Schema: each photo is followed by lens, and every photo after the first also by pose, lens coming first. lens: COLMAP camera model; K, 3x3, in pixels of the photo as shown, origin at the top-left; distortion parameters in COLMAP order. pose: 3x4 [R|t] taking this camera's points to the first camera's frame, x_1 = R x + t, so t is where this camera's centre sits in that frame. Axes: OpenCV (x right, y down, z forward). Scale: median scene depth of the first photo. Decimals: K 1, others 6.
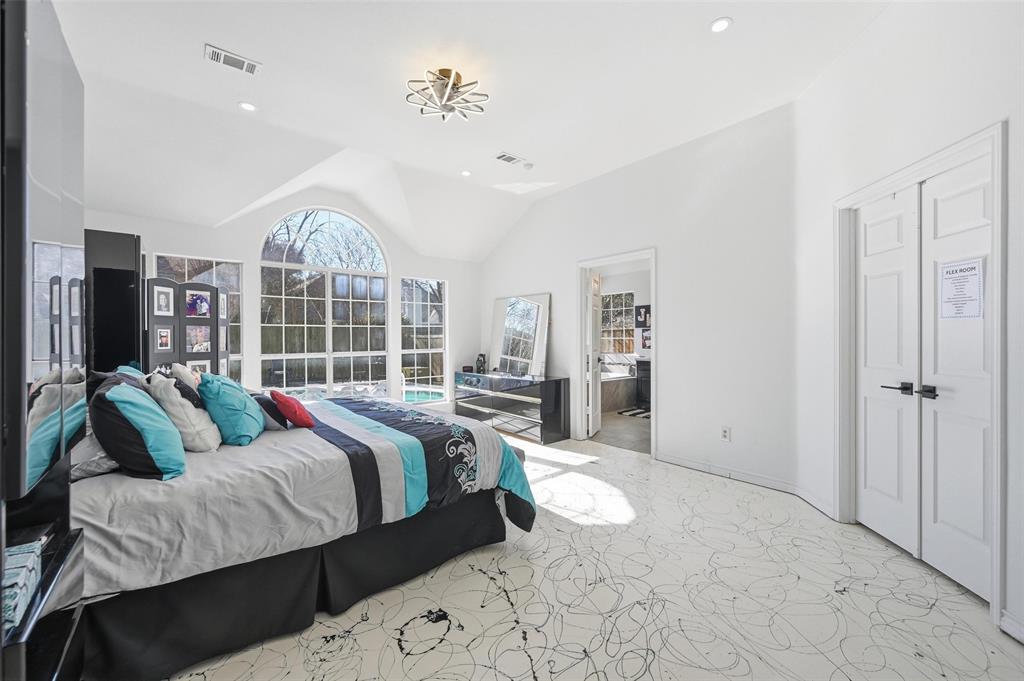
lens RADIAL K [[403.9, 0, 512.7], [0, 403.9, 337.4], [0, 0, 1]] dist [-0.003544, 0.000480]
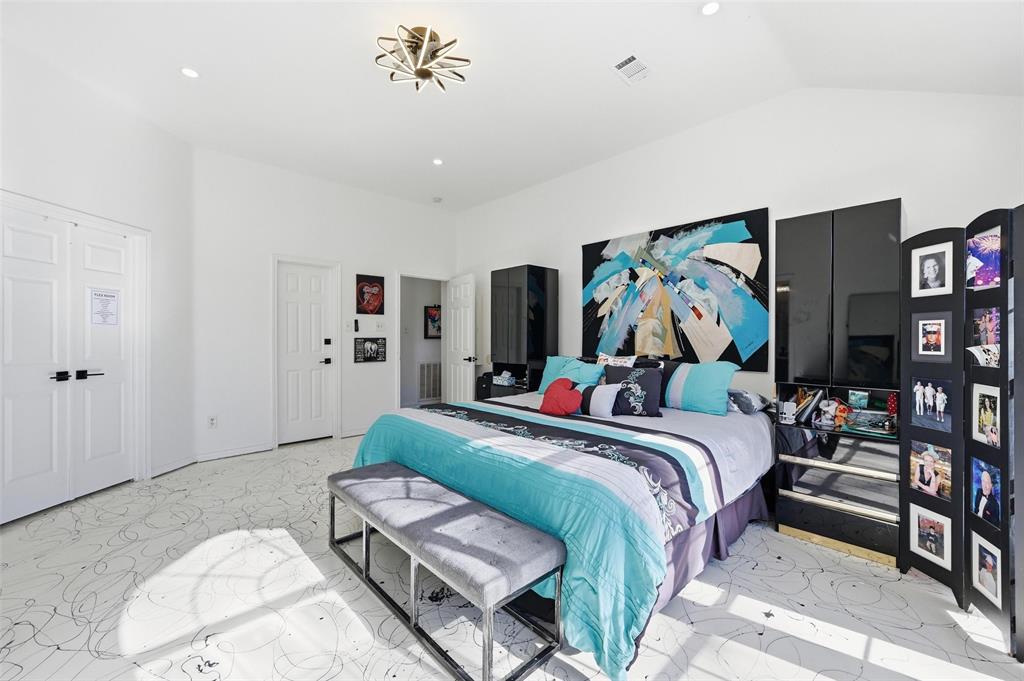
lens RADIAL K [[403.9, 0, 512.7], [0, 403.9, 337.4], [0, 0, 1]] dist [-0.003544, 0.000480]
pose [[-0.997988, 0.000312, -0.063395, -0.243038], [0.000436, 0.999998, -0.001930, 0.005303], [0.063394, -0.001954, -0.997987, 1.550669]]
